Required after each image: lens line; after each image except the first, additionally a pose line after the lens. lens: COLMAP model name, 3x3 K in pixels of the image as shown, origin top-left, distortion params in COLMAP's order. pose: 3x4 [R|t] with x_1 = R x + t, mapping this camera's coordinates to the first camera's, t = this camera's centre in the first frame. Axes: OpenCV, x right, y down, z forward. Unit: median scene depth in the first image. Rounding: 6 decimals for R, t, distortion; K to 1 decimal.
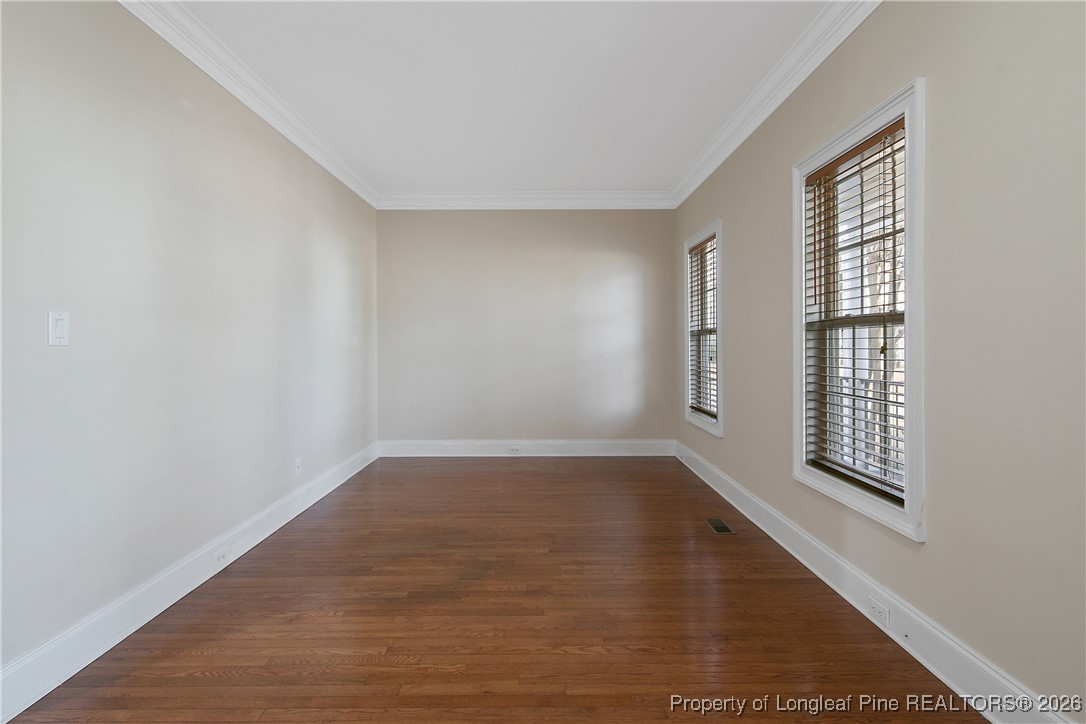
lens RADIAL K [[530.9, 0, 541.4], [0, 530.9, 344.0], [0, 0, 1]] dist [0.002644, -0.000369]
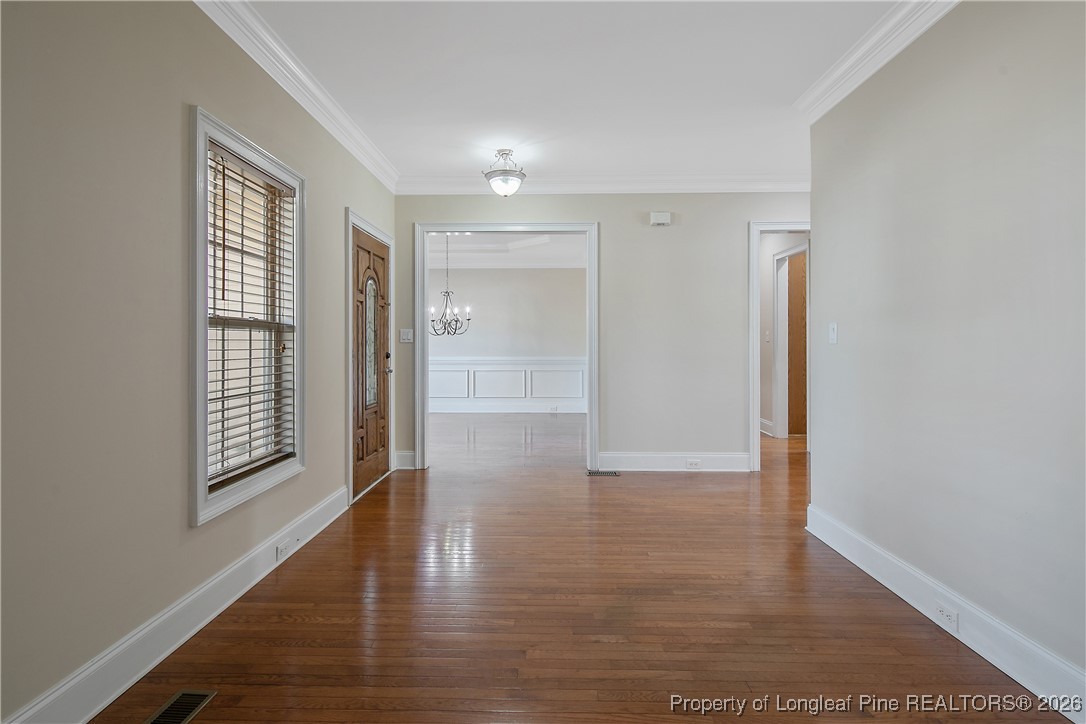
lens RADIAL K [[530.9, 0, 541.4], [0, 530.9, 344.0], [0, 0, 1]] dist [0.002644, -0.000369]
pose [[-0.999808, 0.004006, 0.019157, -0.024227], [0.003969, 0.999990, -0.001938, 0.002018], [-0.019165, -0.001862, -0.999815, 2.054206]]
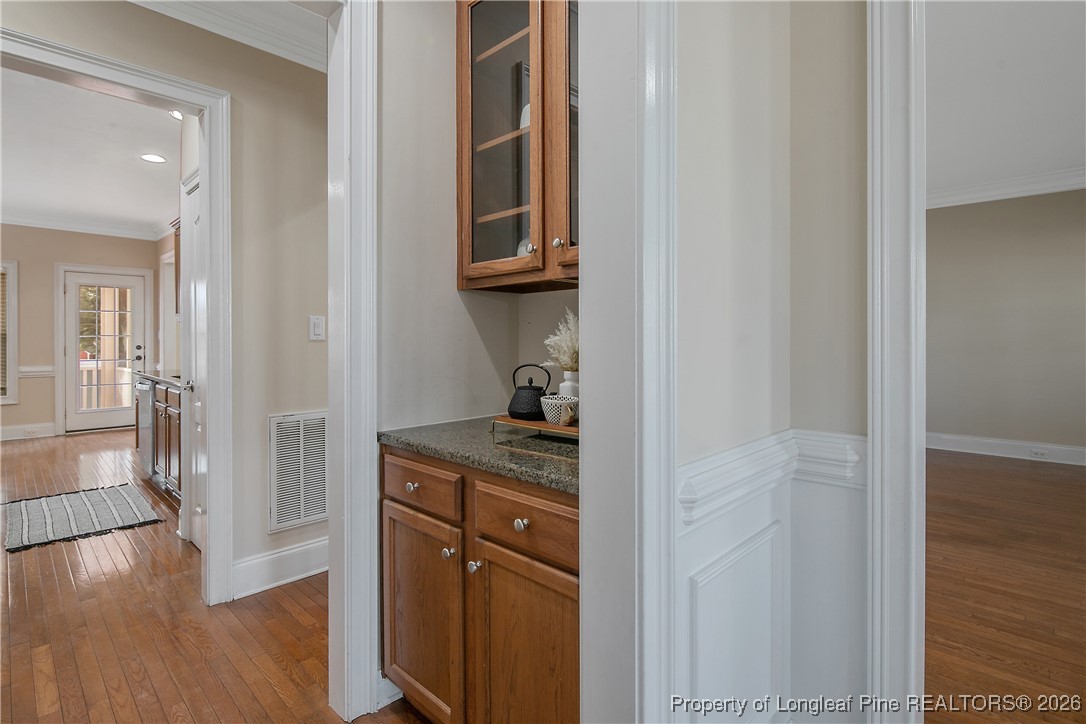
lens RADIAL K [[530.9, 0, 541.4], [0, 530.9, 344.0], [0, 0, 1]] dist [0.002644, -0.000369]
pose [[0.718611, 0.005032, -0.695394, -0.067035], [0.000647, 0.999969, 0.007905, -0.002099], [0.695412, -0.006130, 0.718585, -0.620827]]
